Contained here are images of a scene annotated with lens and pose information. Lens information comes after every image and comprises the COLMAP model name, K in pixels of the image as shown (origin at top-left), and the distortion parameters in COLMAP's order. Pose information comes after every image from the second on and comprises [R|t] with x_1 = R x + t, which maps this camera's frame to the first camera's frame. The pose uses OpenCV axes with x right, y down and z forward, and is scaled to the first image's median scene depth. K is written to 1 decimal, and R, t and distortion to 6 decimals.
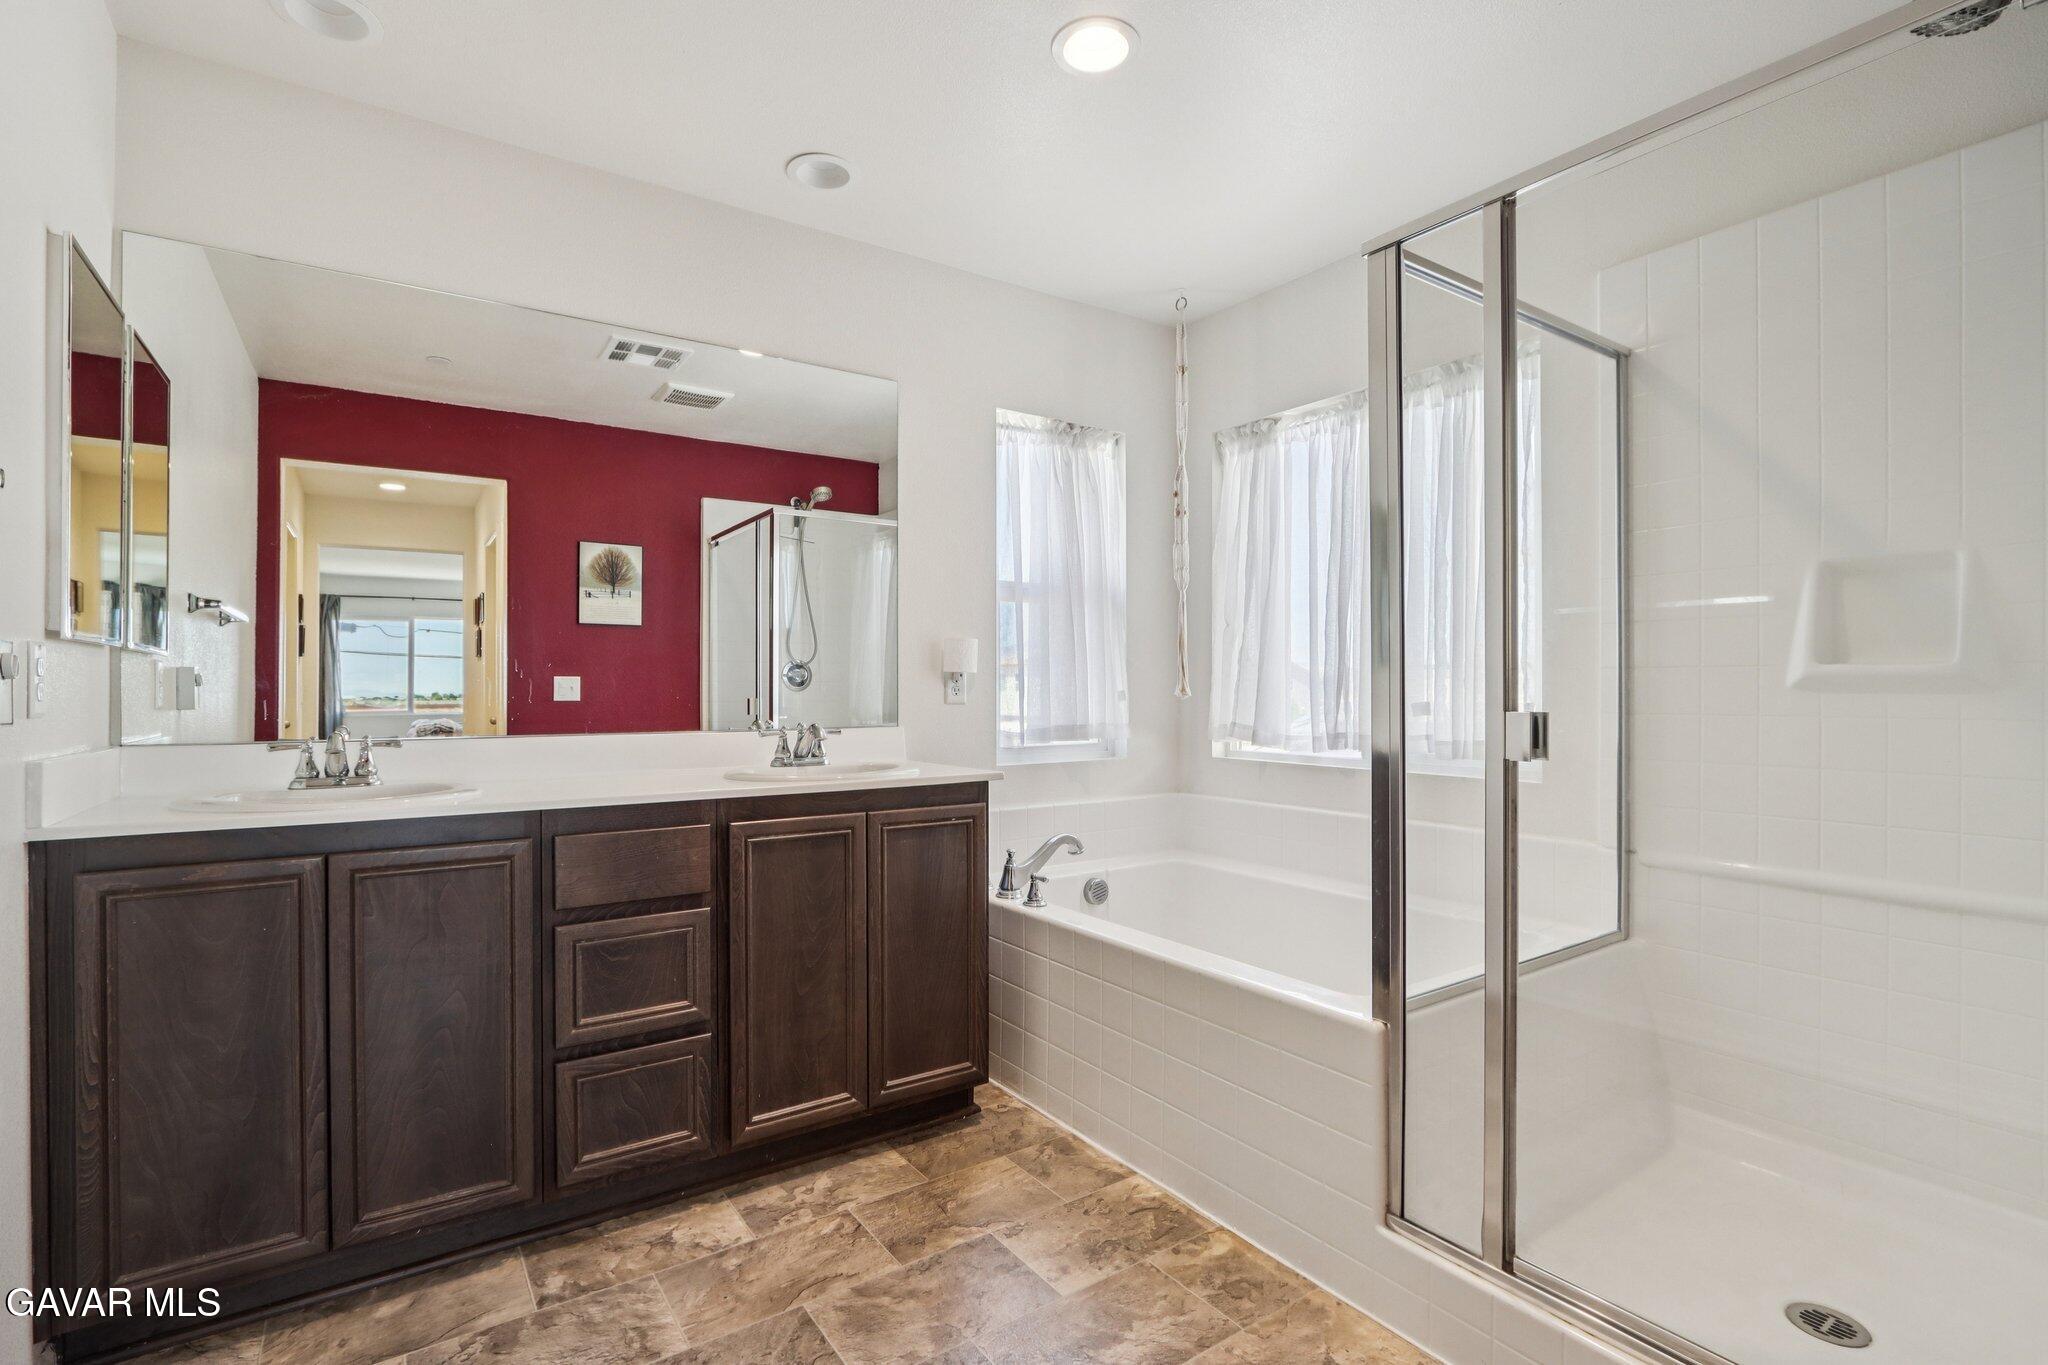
lens RADIAL K [[954.7, 0, 1026.3], [0, 954.7, 688.0], [0, 0, 1]] dist [-0.022223, 0.005127]
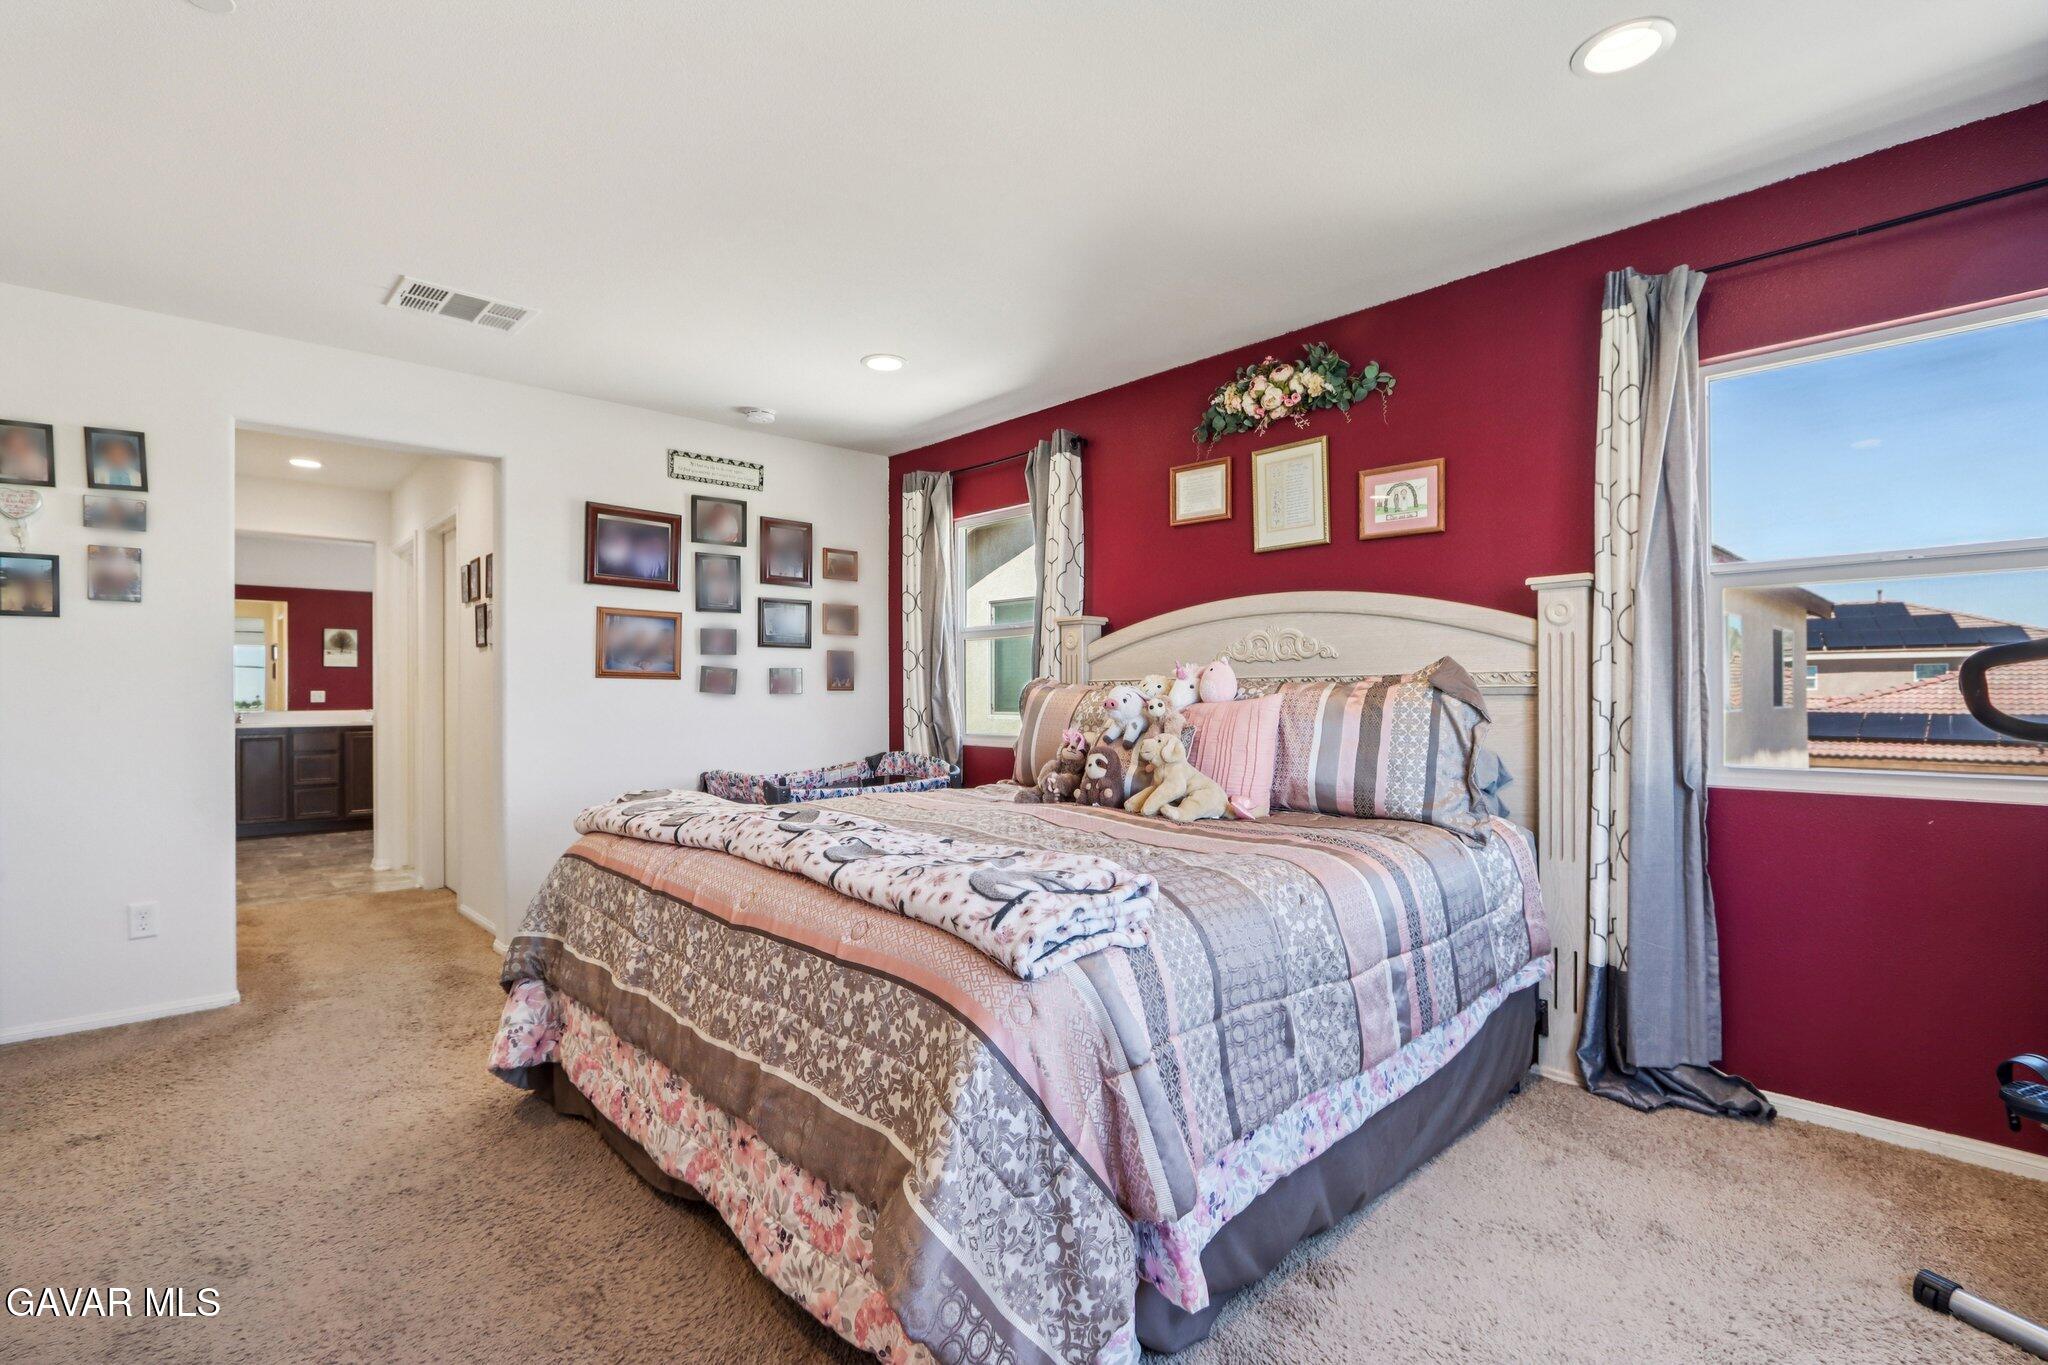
lens RADIAL K [[954.7, 0, 1026.6], [0, 954.7, 685.7], [0, 0, 1]] dist [-0.022223, 0.005127]
pose [[0.988401, 0.003271, 0.151831, 1.853814], [-0.002674, 0.999988, -0.004139, -0.046070], [-0.151843, 0.003685, 0.988398, -3.235177]]
